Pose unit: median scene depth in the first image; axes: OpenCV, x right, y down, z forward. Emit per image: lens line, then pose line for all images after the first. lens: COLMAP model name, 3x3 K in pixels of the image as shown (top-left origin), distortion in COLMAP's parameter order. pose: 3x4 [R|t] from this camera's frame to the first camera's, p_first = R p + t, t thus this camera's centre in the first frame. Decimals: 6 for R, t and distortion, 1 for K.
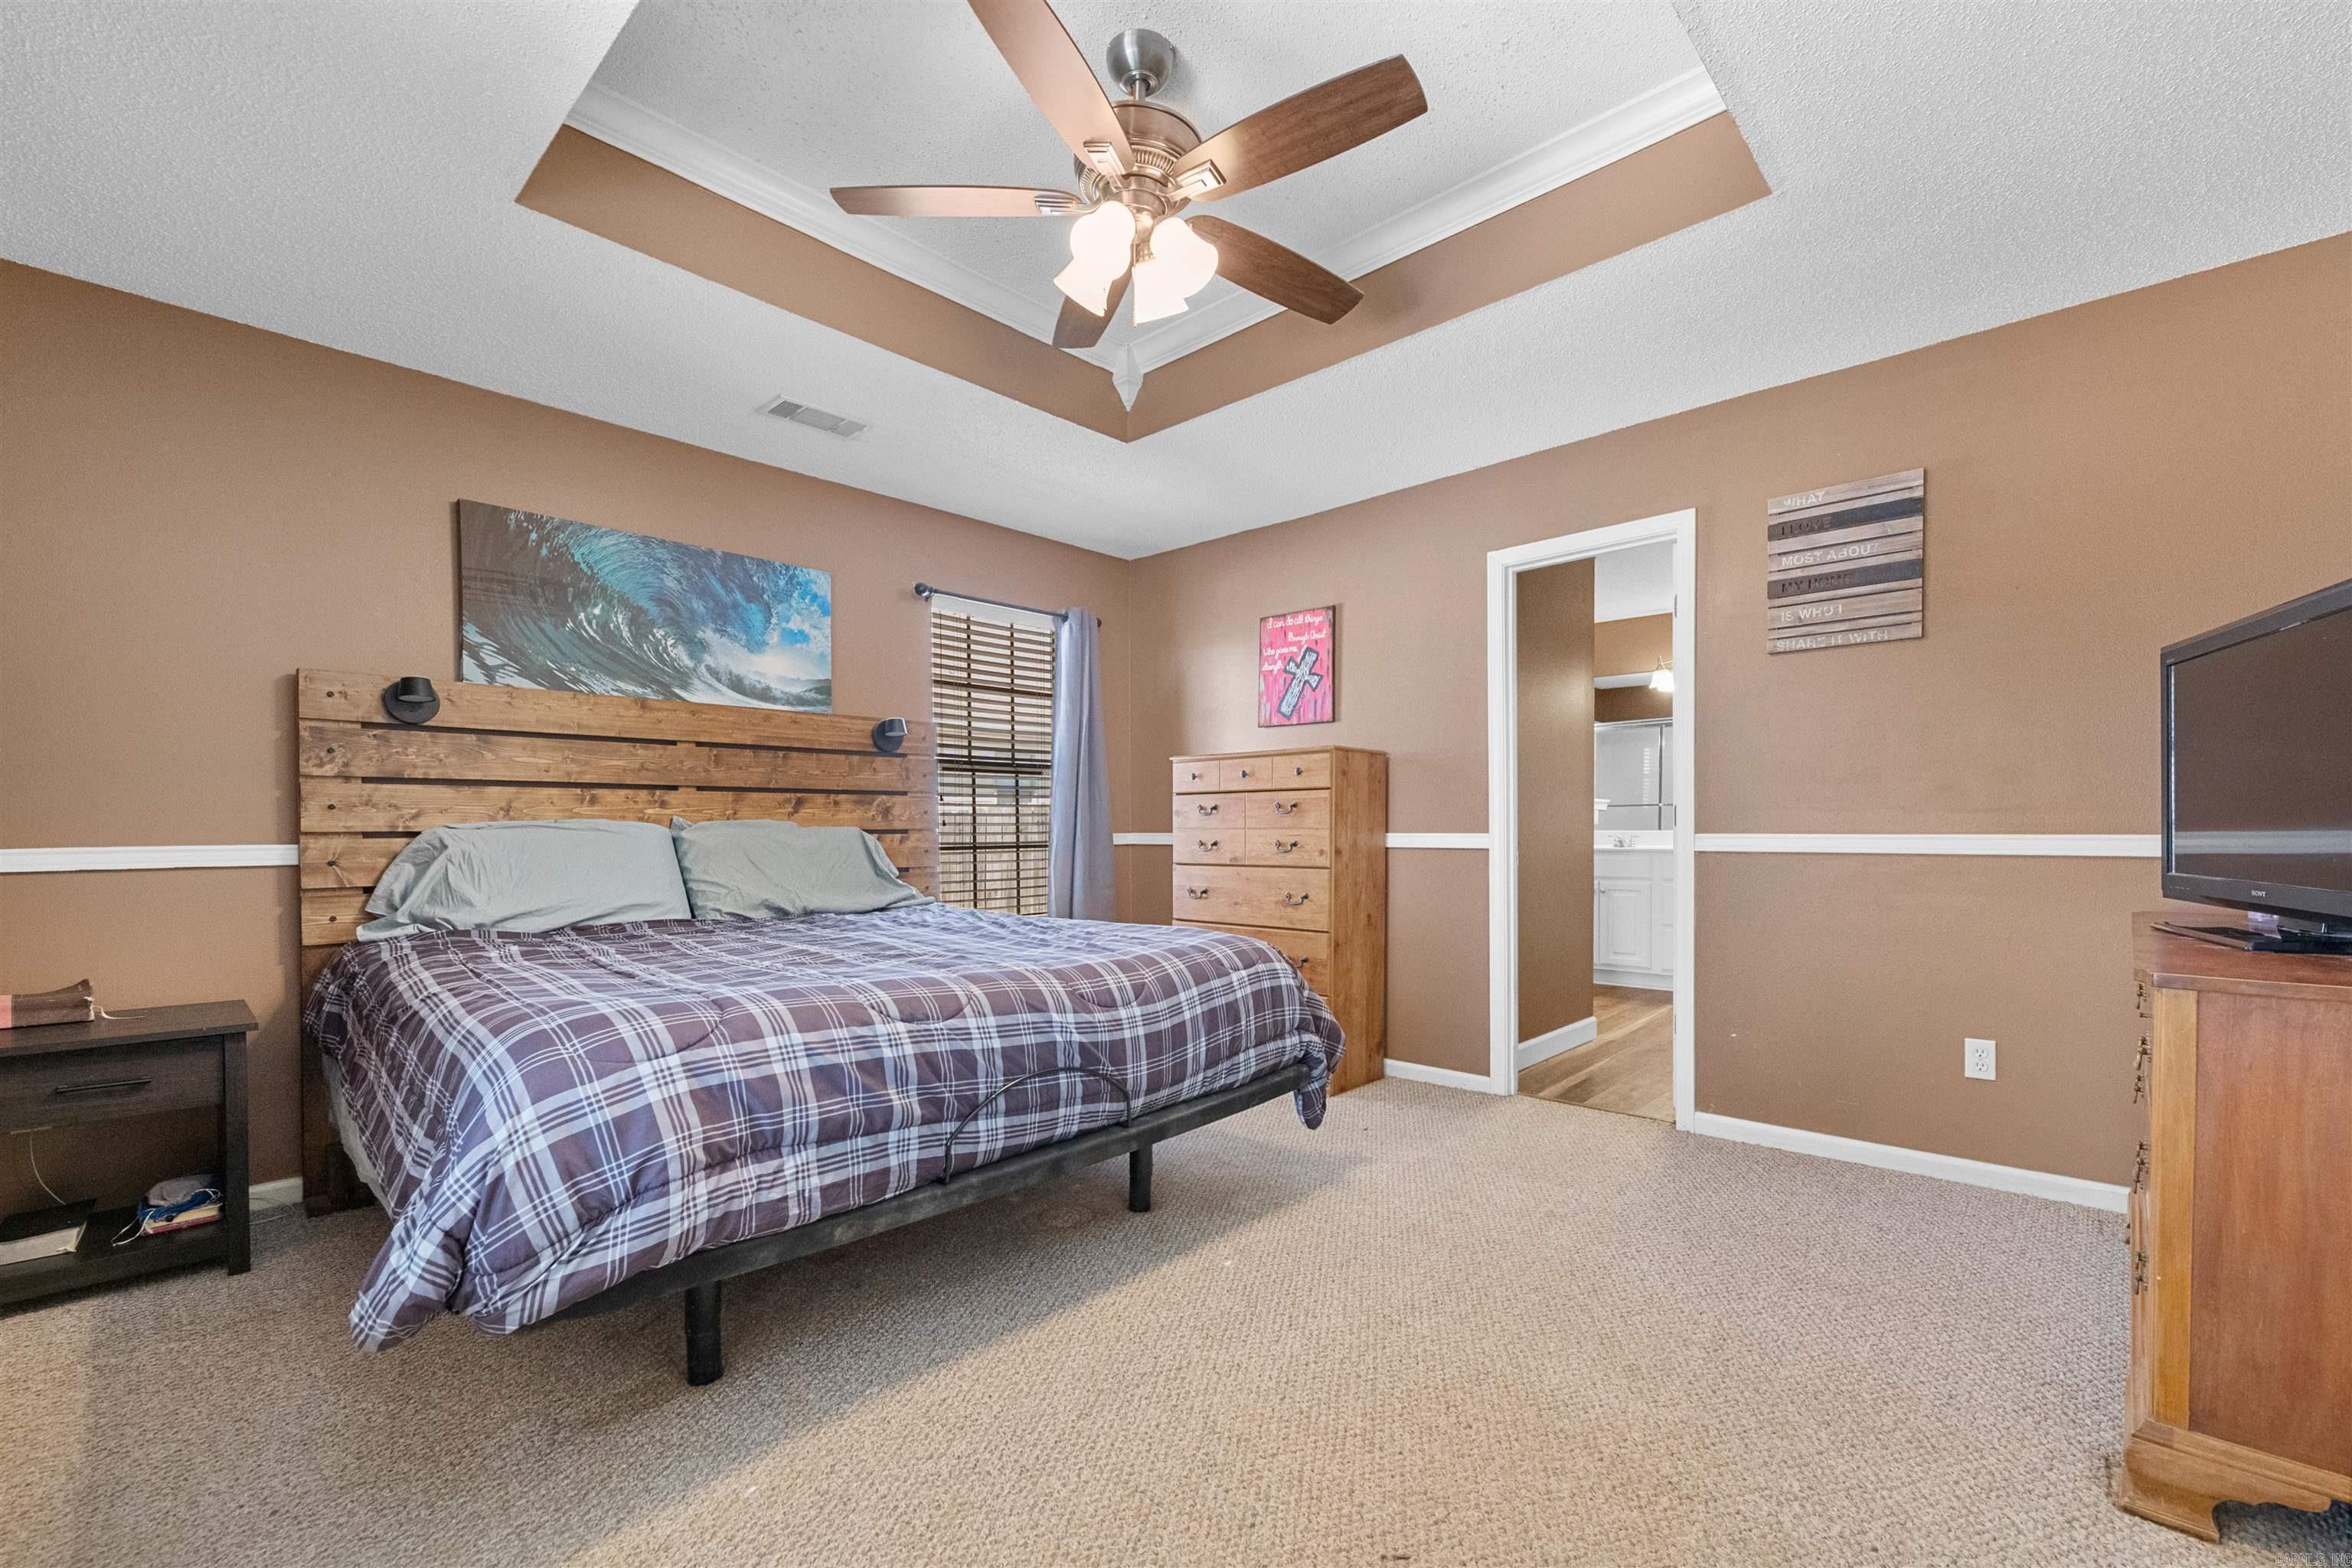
lens RADIAL K [[982.5, 0, 1188.0], [0, 982.5, 847.1], [0, 0, 1]] dist [0.002991, 0.000149]
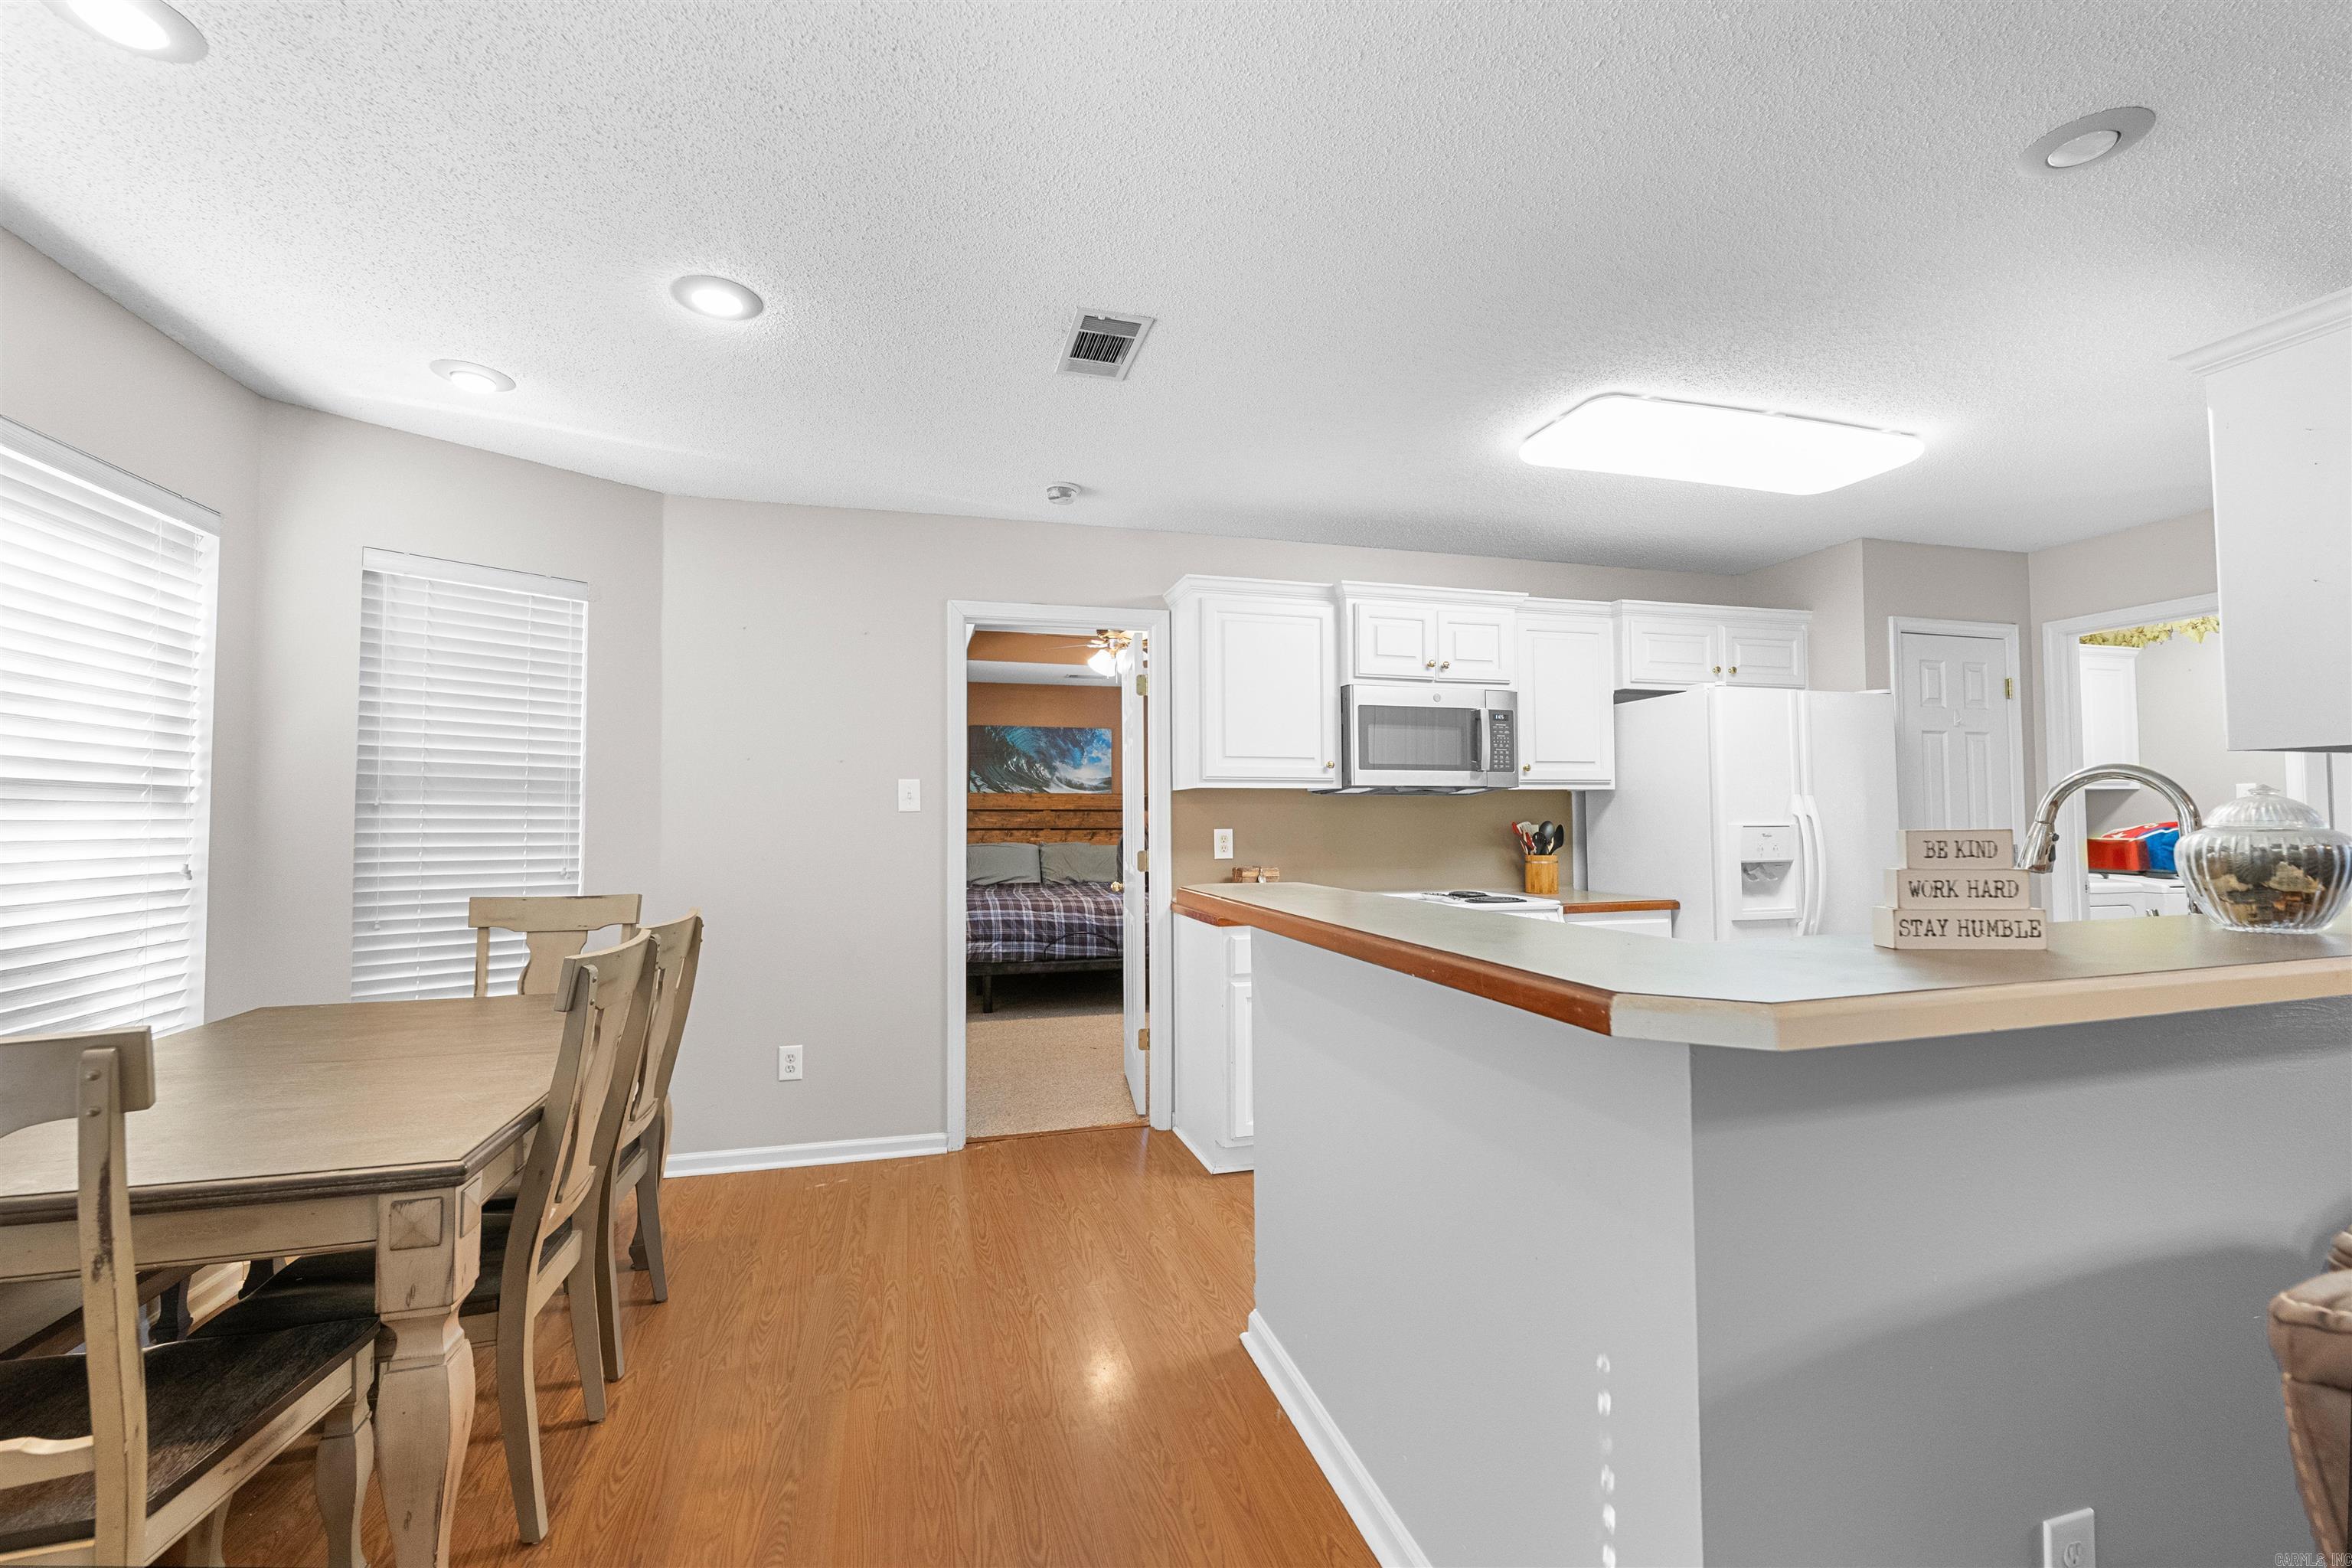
lens RADIAL K [[964.1, 0, 1179.1], [0, 964.1, 794.5], [0, 0, 1]] dist [0.000956, -0.000244]
pose [[0.848885, -0.015949, -0.528337, 1.070950], [-0.011353, 0.998764, -0.048390, -0.036263], [0.528455, 0.047076, 0.847655, -0.876844]]
